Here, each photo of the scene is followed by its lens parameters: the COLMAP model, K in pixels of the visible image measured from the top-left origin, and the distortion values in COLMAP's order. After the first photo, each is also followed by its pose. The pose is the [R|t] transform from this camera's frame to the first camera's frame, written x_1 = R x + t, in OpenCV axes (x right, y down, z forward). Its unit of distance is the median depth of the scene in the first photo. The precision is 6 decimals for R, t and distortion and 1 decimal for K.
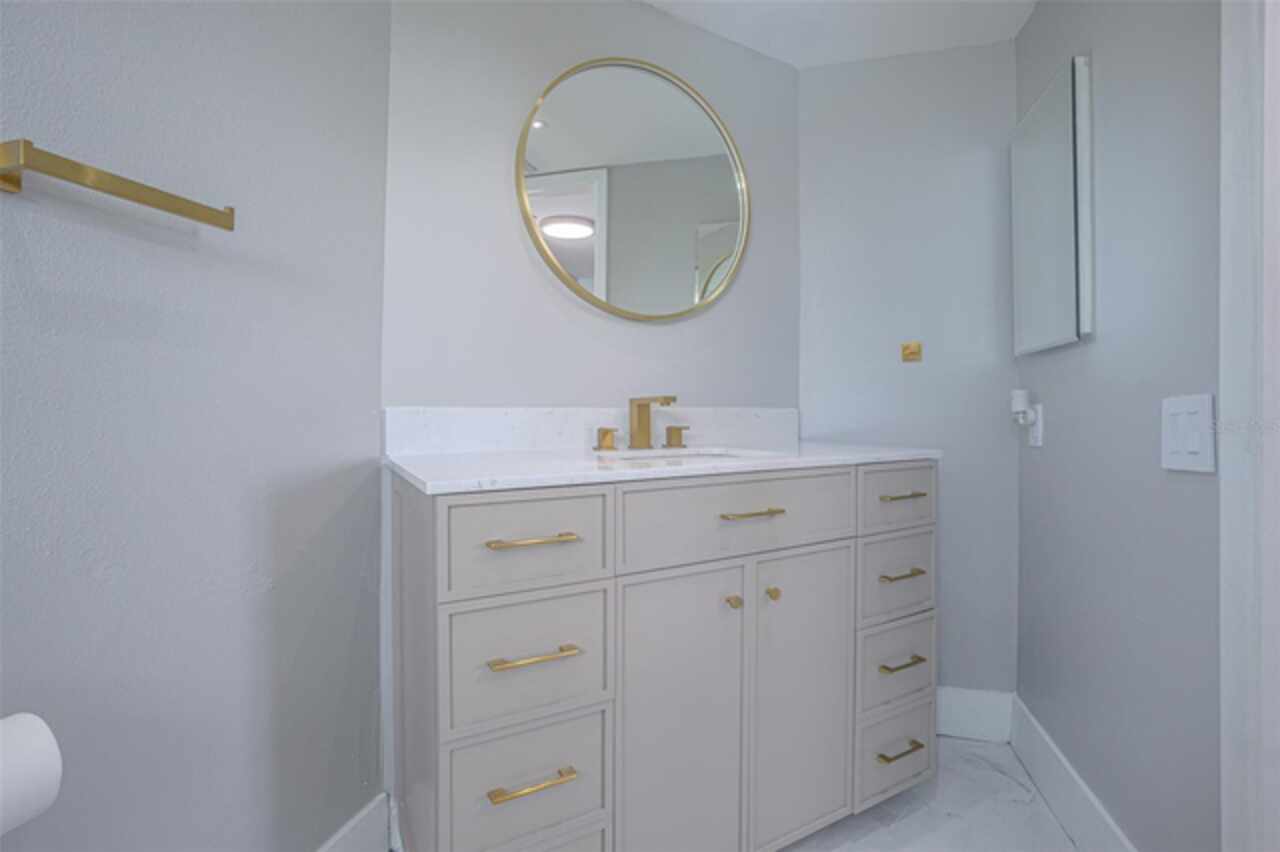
lens RADIAL K [[565.2, 0, 631.8], [0, 565.2, 417.3], [0, 0, 1]] dist [-0.066797, 0.028560]
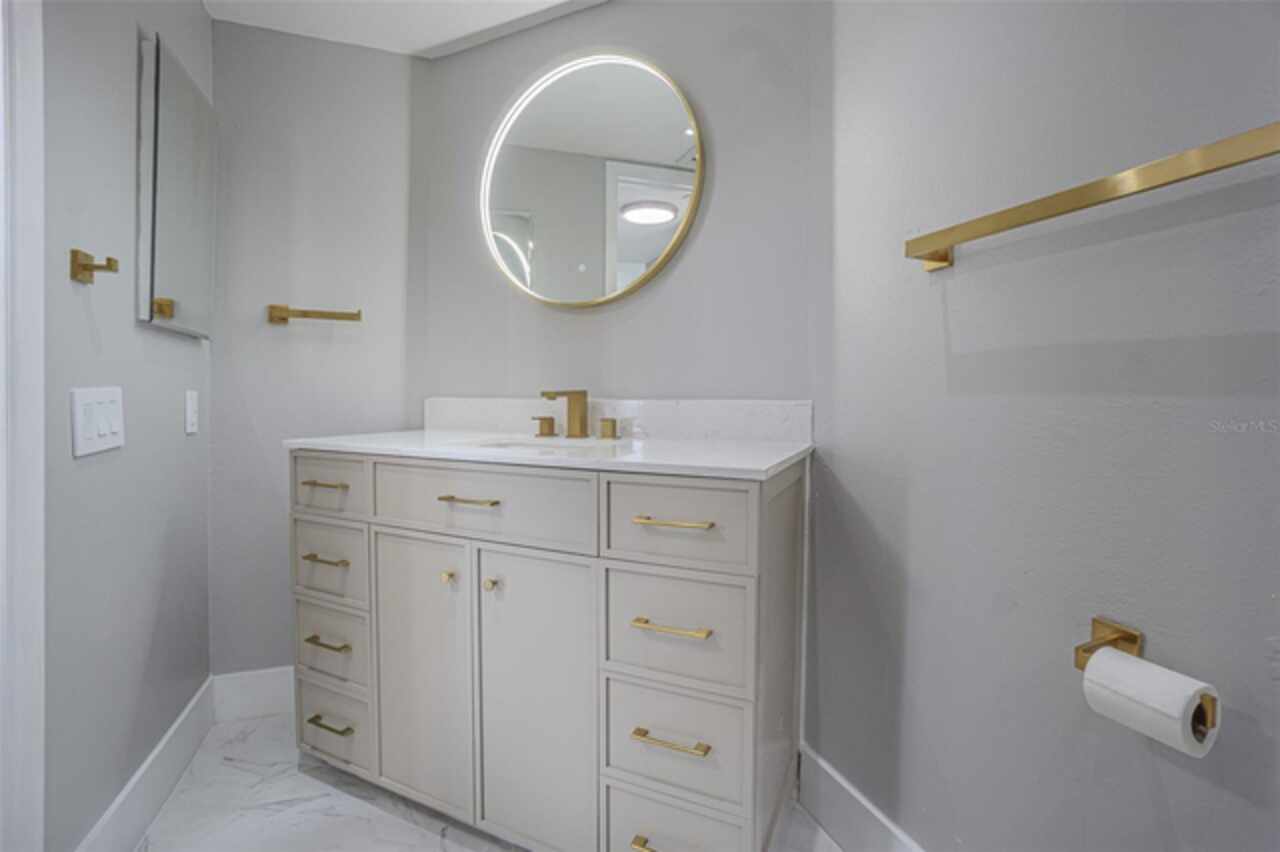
lens RADIAL K [[565.2, 0, 631.8], [0, 565.2, 417.3], [0, 0, 1]] dist [-0.066797, 0.028560]
pose [[0.565812, 0.033852, -0.823839, 0.952218], [-0.009298, 0.999355, 0.034678, -0.020376], [0.824482, -0.011961, 0.565762, 0.496792]]
